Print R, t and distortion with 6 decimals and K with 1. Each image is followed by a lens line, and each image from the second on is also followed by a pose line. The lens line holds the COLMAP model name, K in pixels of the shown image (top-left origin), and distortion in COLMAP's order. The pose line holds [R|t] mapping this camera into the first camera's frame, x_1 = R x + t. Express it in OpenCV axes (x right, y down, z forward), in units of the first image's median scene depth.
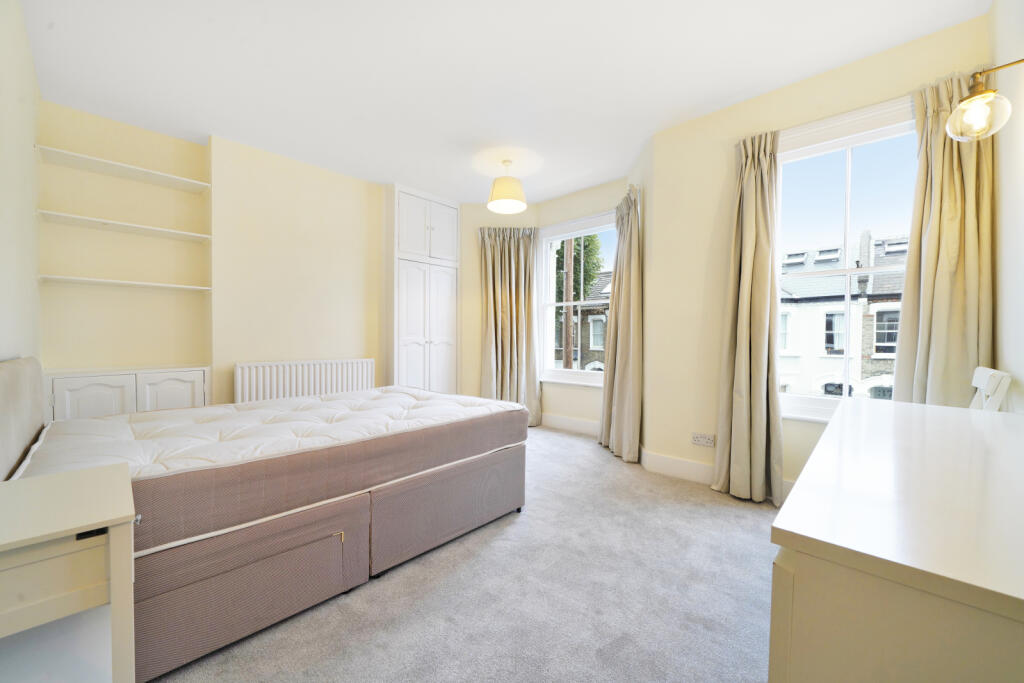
lens RADIAL K [[399.4, 0, 514.2], [0, 399.4, 339.9], [0, 0, 1]] dist [-0.002818, -0.000063]
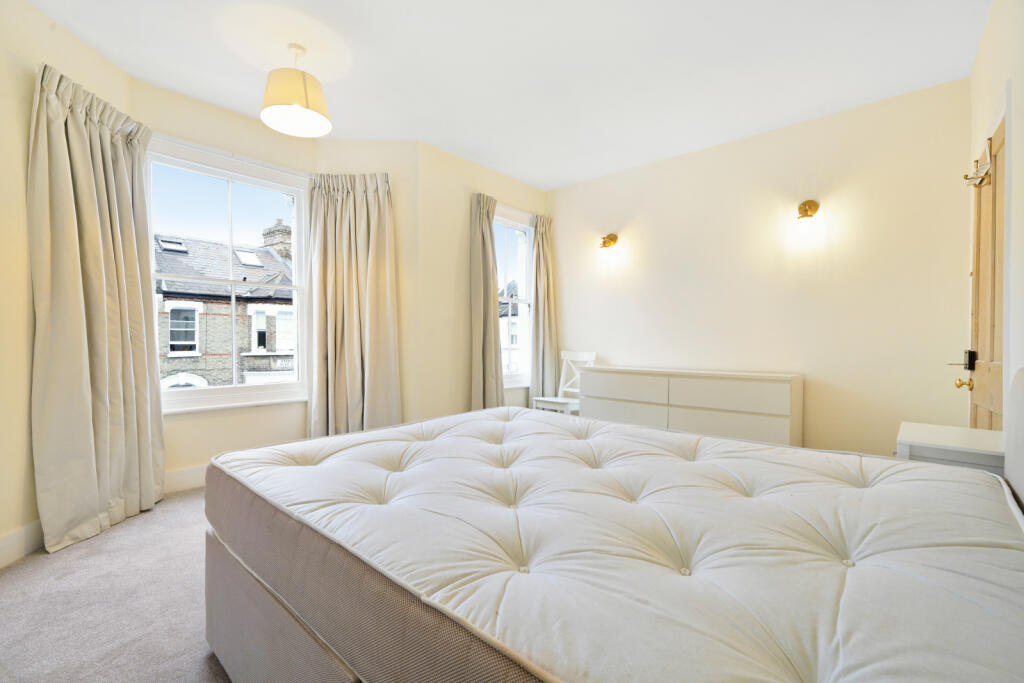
lens RADIAL K [[442.4, 0, 513.9], [0, 442.4, 348.6], [0, 0, 1]] dist [0.002277, 0.000100]
pose [[-0.037999, -0.025919, 0.998942, -0.212650], [0.001577, 0.999661, 0.025998, -0.001441], [-0.999277, 0.002563, -0.037945, 0.205257]]
